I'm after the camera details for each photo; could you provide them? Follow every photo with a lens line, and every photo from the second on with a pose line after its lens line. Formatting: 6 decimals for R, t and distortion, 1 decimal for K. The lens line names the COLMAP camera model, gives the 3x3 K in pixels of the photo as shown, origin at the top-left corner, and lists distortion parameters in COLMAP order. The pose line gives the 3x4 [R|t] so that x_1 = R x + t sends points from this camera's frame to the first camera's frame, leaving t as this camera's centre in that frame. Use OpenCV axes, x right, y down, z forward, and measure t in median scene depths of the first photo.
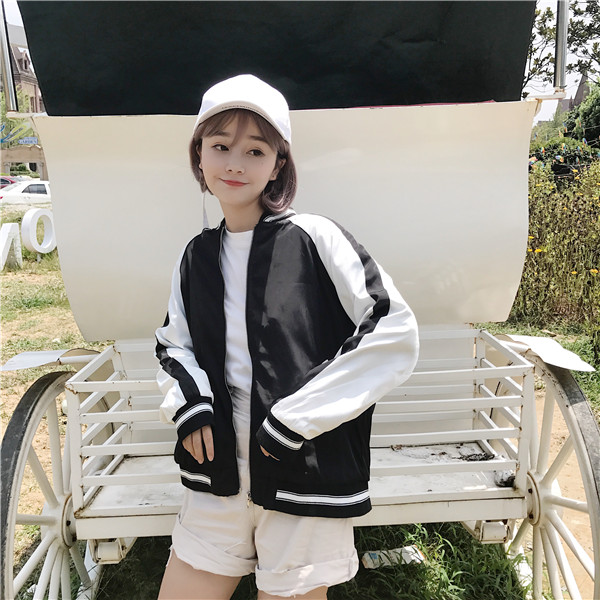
lens RADIAL K [[666.2, 0, 300.0], [0, 666.2, 300.0], [0, 0, 1]] dist [0.015039, 0.039037]
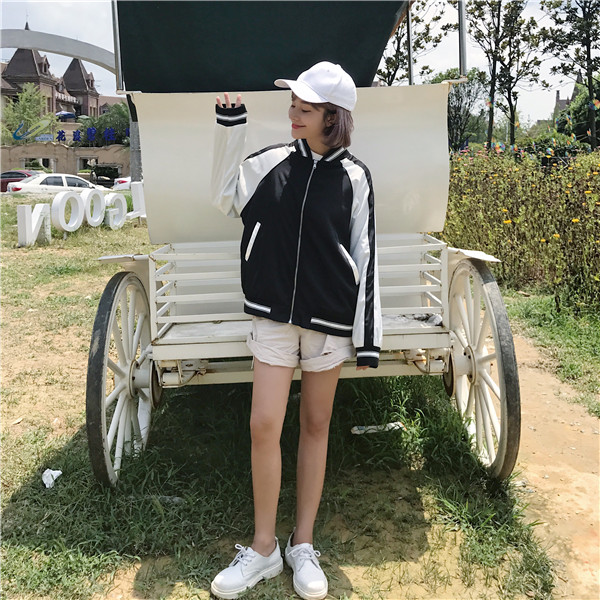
lens RADIAL K [[674.6, 0, 298.2], [0, 674.6, 202.1], [0, 0, 1]] dist [0.026623, -0.001743]
pose [[0.999948, 0.001154, -0.010090, 0.003318], [-0.002574, 0.989883, -0.141862, 0.056267], [0.009825, 0.141880, 0.989835, -0.147272]]
